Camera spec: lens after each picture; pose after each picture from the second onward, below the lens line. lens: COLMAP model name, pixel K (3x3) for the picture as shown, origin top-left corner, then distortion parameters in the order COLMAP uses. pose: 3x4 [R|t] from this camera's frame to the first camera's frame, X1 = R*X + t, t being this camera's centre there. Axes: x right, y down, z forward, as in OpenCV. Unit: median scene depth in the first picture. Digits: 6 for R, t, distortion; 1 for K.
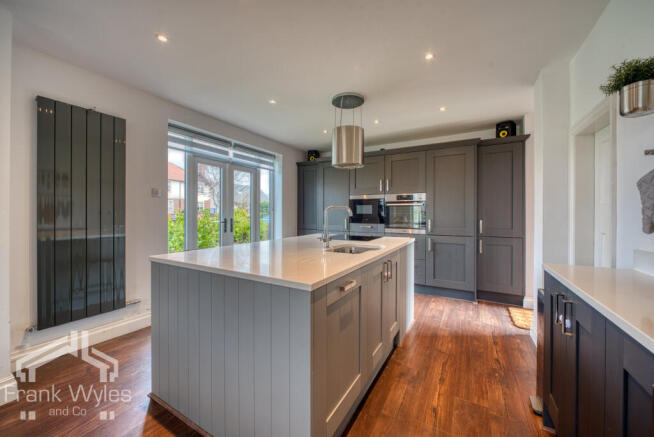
lens RADIAL K [[253.1, 0, 326.2], [0, 253.1, 213.3], [0, 0, 1]] dist [-0.000092, -0.000019]
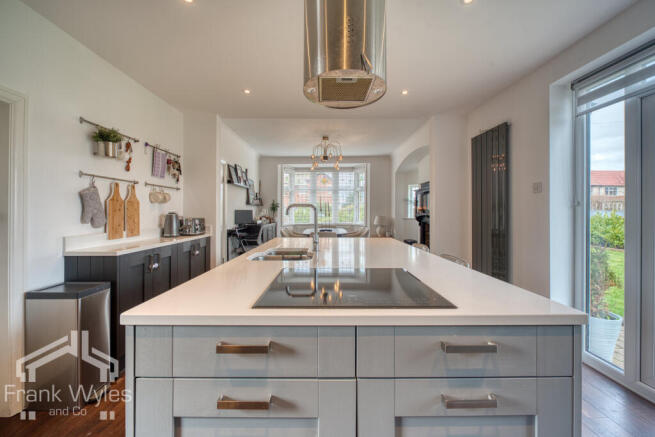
lens RADIAL K [[253.5, 0, 326.7], [0, 253.5, 213.3], [0, 0, 1]] dist [-0.000092, -0.000019]
pose [[-0.861067, -0.000918, -0.508491, 0.275651], [-0.002465, 0.999994, 0.002369, 0.000044], [0.508486, 0.003293, -0.861064, 1.177880]]
